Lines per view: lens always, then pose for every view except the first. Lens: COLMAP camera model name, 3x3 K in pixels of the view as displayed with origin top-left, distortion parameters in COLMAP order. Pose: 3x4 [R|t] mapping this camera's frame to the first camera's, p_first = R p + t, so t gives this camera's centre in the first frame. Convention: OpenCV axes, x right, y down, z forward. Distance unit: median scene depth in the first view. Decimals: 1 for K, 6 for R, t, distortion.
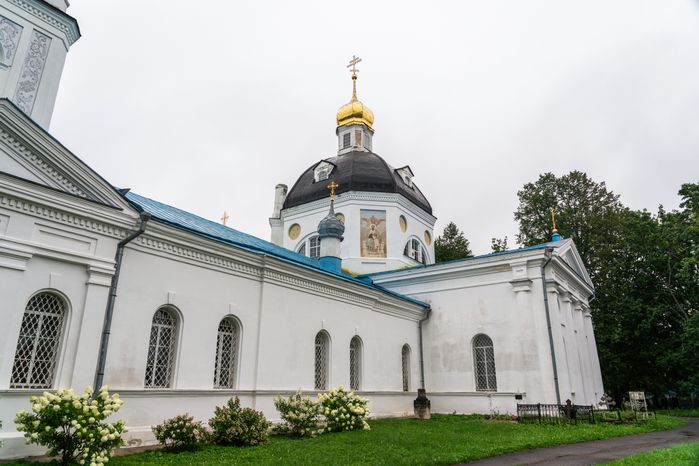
lens RADIAL K [[471.8, 0, 349.5], [0, 471.8, 233.0], [0, 0, 1]] dist [-0.043529, -0.000065]
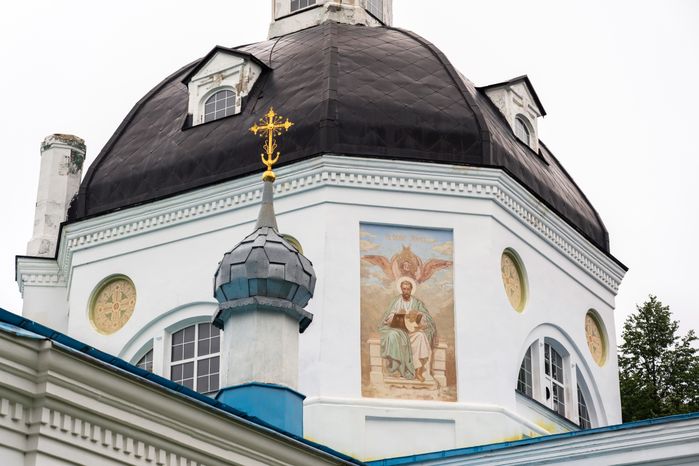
lens RADIAL K [[1622.4, 0, 349.5], [0, 1622.4, 233.0], [0, 0, 1]] dist [0.041599, 0.191768]
pose [[0.998271, 0.018753, 0.055704, -0.034601], [-0.014507, 0.997026, -0.075686, 0.025909], [-0.056957, 0.074747, 0.995575, 0.062676]]
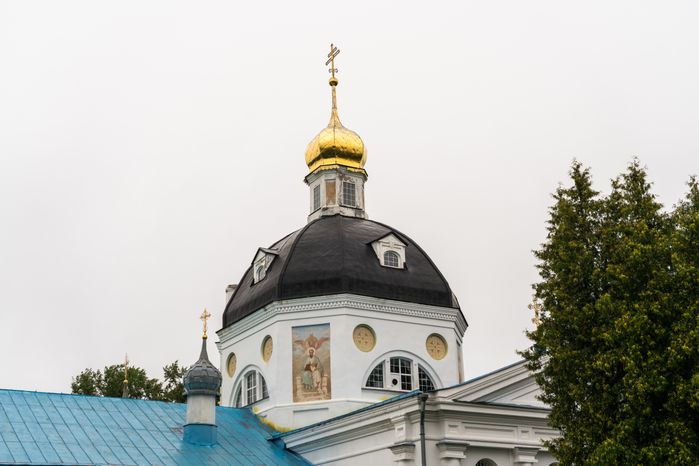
lens RADIAL K [[998.9, 0, 349.5], [0, 998.9, 233.0], [0, 0, 1]] dist [-0.002756, -0.040132]
pose [[0.911272, -0.164223, -0.377643, 0.620675], [0.159866, 0.986198, -0.043096, -0.103347], [0.379508, -0.021100, 0.924948, -0.242832]]
